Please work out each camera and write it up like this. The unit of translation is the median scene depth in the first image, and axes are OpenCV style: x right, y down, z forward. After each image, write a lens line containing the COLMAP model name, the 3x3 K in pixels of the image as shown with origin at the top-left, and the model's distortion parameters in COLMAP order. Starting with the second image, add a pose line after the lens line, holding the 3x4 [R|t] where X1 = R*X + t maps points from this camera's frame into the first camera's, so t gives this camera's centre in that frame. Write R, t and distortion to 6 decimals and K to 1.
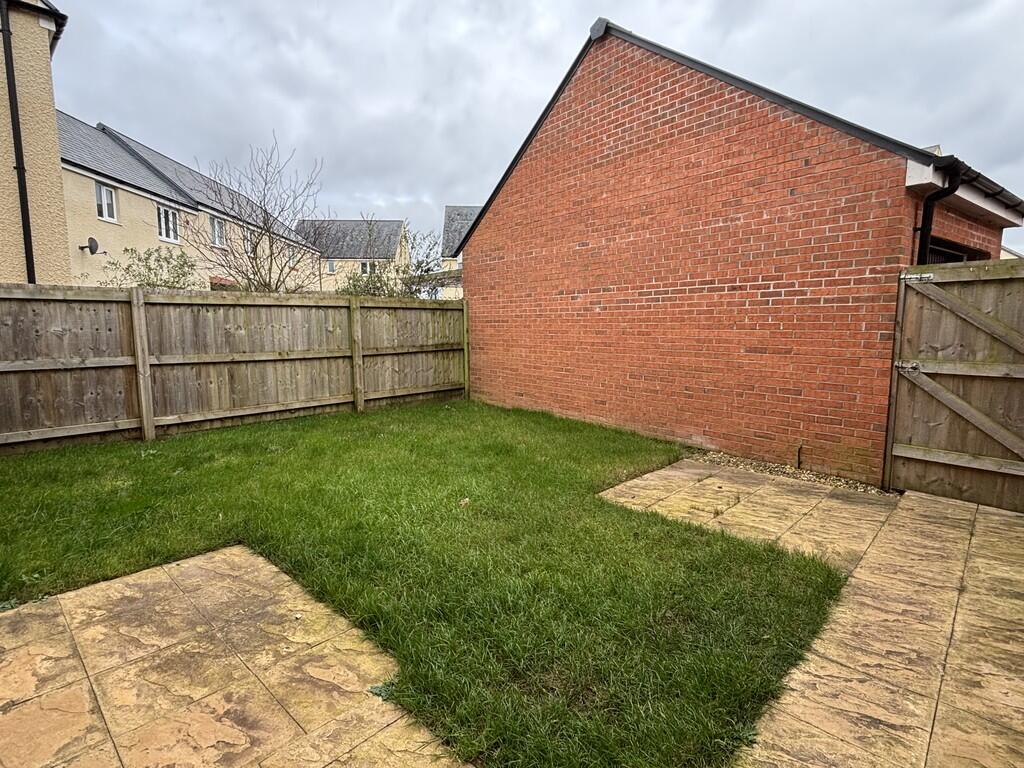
lens RADIAL K [[522.4, 0, 512.0], [0, 522.4, 384.0], [0, 0, 1]] dist [-0.003112, 0.001443]
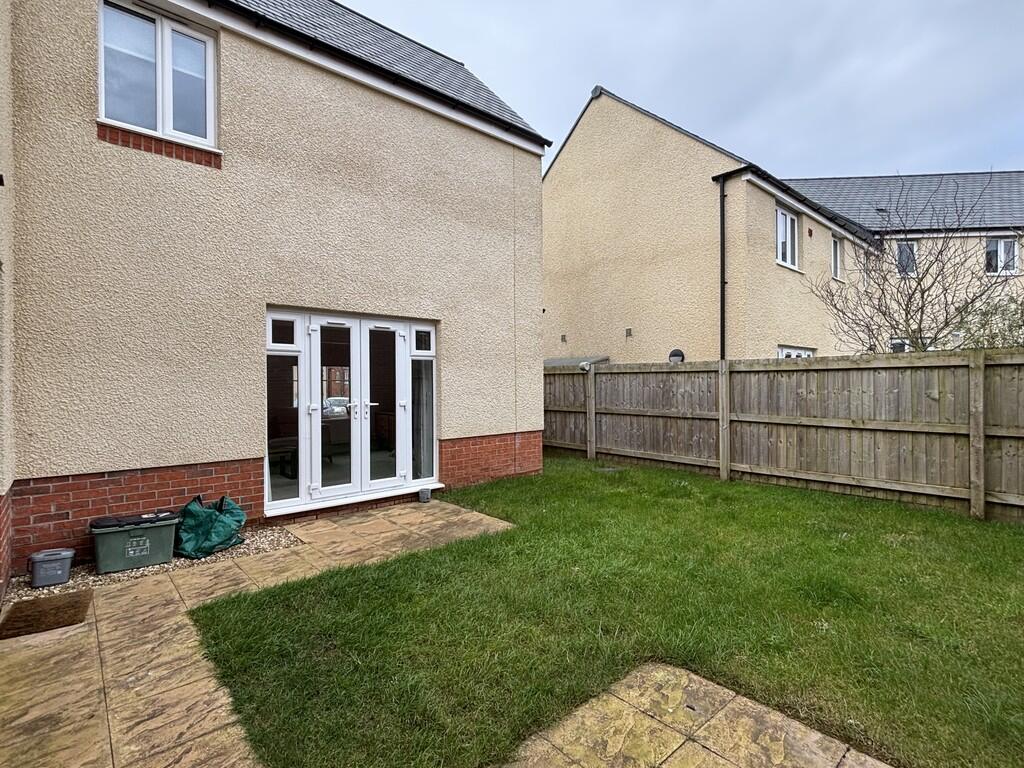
lens RADIAL K [[501.6, 0, 512.0], [0, 501.6, 384.0], [0, 0, 1]] dist [0.009655, -0.000959]
pose [[-0.085955, 0.007875, -0.996268, 0.737457], [-0.109449, 0.993842, 0.017299, -0.114390], [0.990269, 0.110528, -0.084564, 0.752426]]
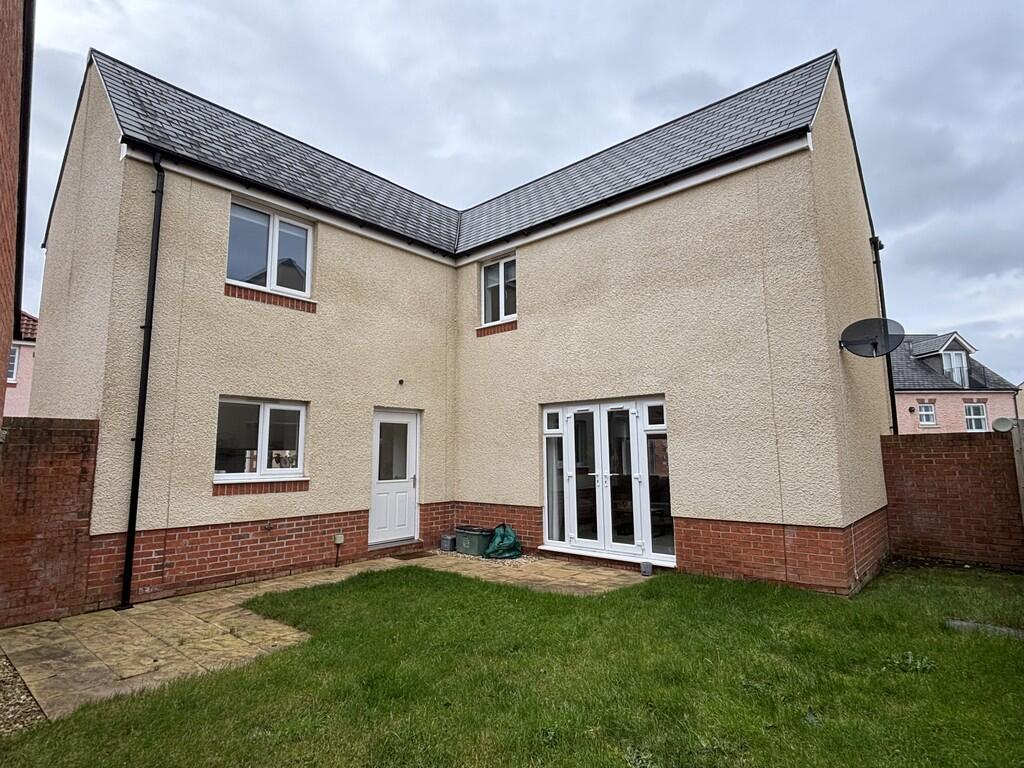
lens RADIAL K [[538.8, 0, 512.0], [0, 538.8, 384.0], [0, 0, 1]] dist [0.002040, -0.000334]
pose [[-0.998700, 0.005835, -0.050648, -0.165959], [0.006669, 0.999845, -0.016305, -0.253614], [0.050545, -0.016621, -0.998583, 1.926369]]
